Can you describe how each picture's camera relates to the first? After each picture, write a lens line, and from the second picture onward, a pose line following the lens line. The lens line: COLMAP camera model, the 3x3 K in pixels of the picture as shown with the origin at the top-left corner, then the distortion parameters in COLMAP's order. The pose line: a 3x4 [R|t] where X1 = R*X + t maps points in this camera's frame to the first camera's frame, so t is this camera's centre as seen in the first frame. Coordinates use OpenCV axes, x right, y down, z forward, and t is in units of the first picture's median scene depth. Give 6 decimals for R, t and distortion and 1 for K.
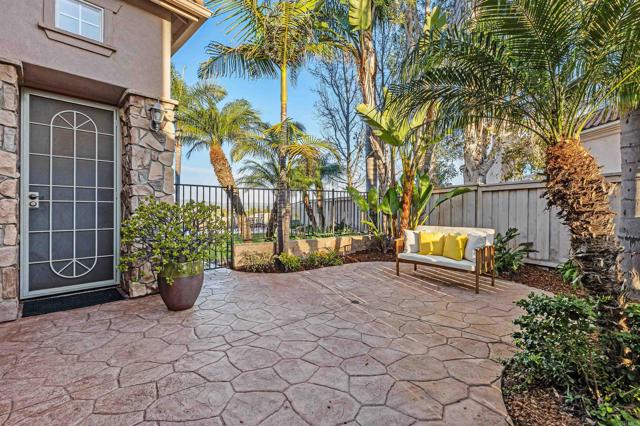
lens RADIAL K [[284.5, 0, 322.4], [0, 284.5, 204.8], [0, 0, 1]] dist [-0.000754, -0.000805]
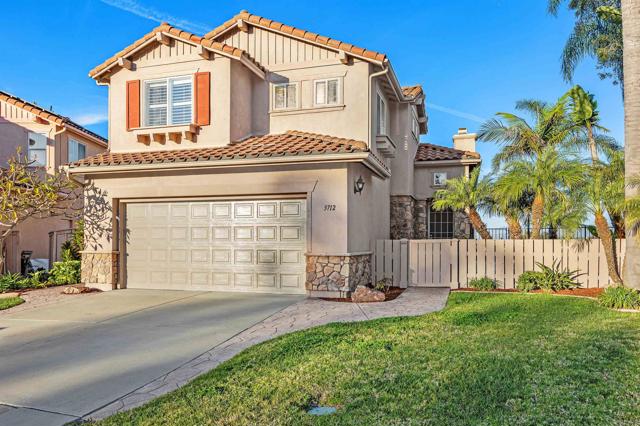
lens RADIAL K [[477.0, 0, 320.0], [0, 477.0, 213.0], [0, 0, 1]] dist [0.000574, 0.000483]
pose [[0.456206, -0.055848, -0.888120, 3.052985], [-0.000813, 0.998002, -0.063176, 0.045205], [0.889874, 0.029543, 0.455249, -2.445716]]
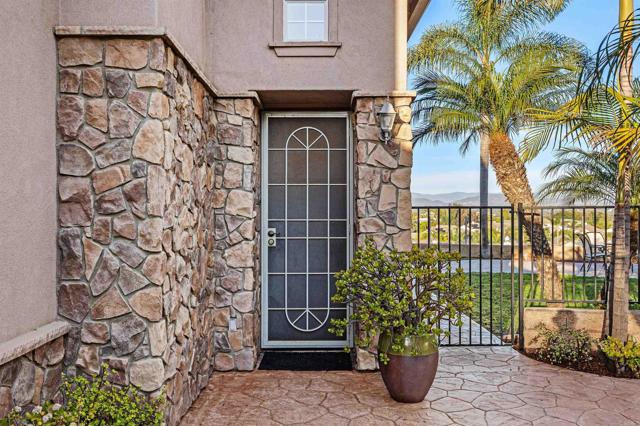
lens RADIAL K [[546.9, 0, 320.9], [0, 546.9, 202.6], [0, 0, 1]] dist [-0.000415, 0.001615]
pose [[0.708839, -0.020627, -0.705068, 0.287257], [0.010487, 0.999770, -0.018706, -0.089761], [0.705292, 0.005865, 0.708893, -0.096470]]
